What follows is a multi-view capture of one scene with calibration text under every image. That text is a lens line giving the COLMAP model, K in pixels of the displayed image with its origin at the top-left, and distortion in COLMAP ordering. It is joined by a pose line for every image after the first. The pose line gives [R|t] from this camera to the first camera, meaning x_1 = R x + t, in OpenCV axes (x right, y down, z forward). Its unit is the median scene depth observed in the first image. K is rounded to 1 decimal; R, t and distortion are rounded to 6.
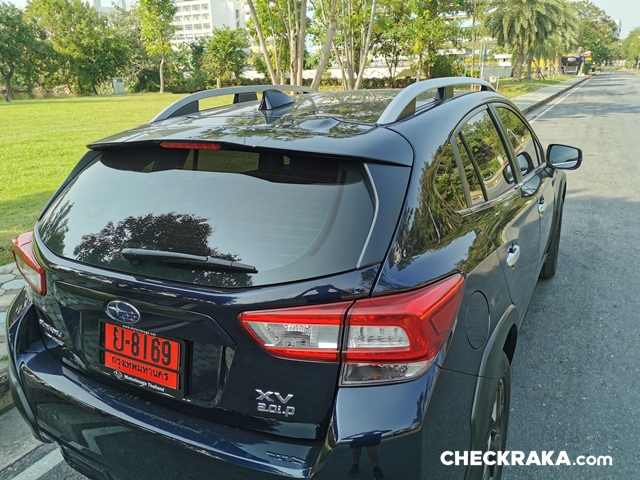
lens RADIAL K [[508.1, 0, 317.1], [0, 508.1, 239.9], [0, 0, 1]] dist [0.033587, -0.001911]
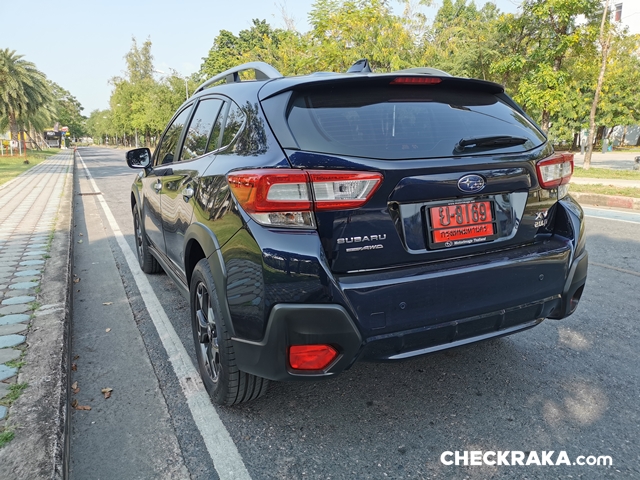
lens RADIAL K [[508.1, 0, 319.8], [0, 508.1, 241.5], [0, 0, 1]] dist [0.033587, -0.001911]
pose [[0.592751, -0.144382, 0.792338, -1.624546], [0.250718, 0.967996, -0.011173, 0.191307], [-0.765367, 0.205276, 0.609980, 0.466171]]
